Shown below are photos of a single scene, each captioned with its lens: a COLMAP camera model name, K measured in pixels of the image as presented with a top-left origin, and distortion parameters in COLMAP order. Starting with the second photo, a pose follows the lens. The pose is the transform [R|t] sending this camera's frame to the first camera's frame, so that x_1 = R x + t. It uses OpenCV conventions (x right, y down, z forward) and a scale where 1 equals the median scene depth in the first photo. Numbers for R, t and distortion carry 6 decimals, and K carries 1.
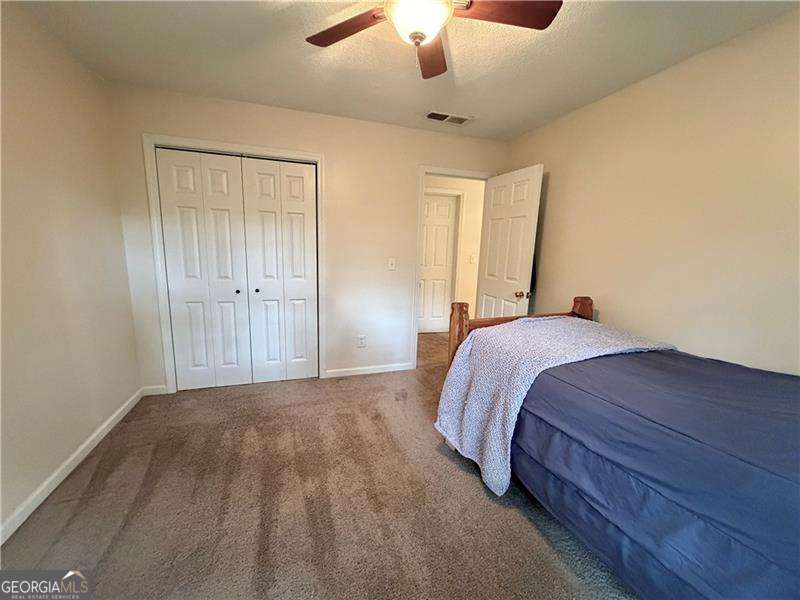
lens RADIAL K [[317.7, 0, 401.9], [0, 317.7, 299.5], [0, 0, 1]] dist [0.000050, -0.000095]
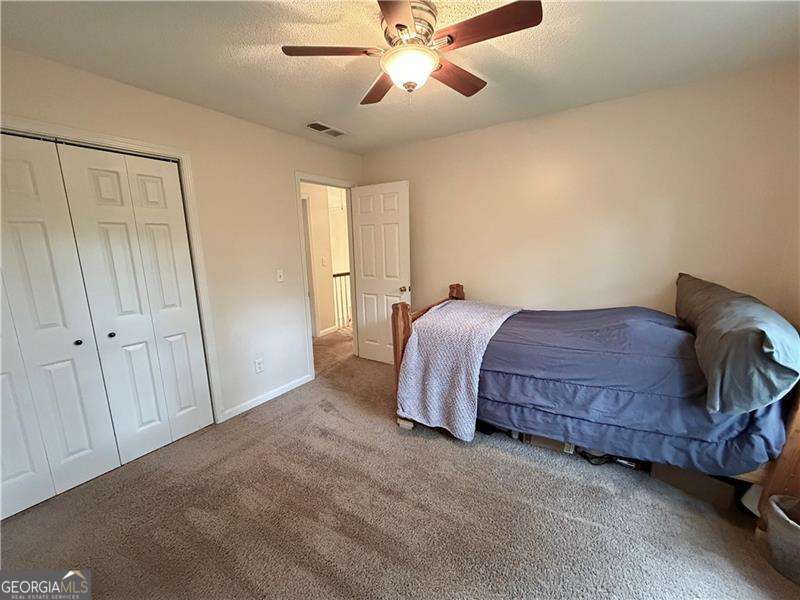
lens RADIAL K [[317.7, 0, 408.0], [0, 317.7, 298.1], [0, 0, 1]] dist [0.000050, -0.000095]
pose [[0.789571, -0.155920, 0.593521, -0.367558], [0.152324, 0.986710, 0.056573, -0.052354], [-0.594454, 0.045739, 0.802828, 0.039958]]
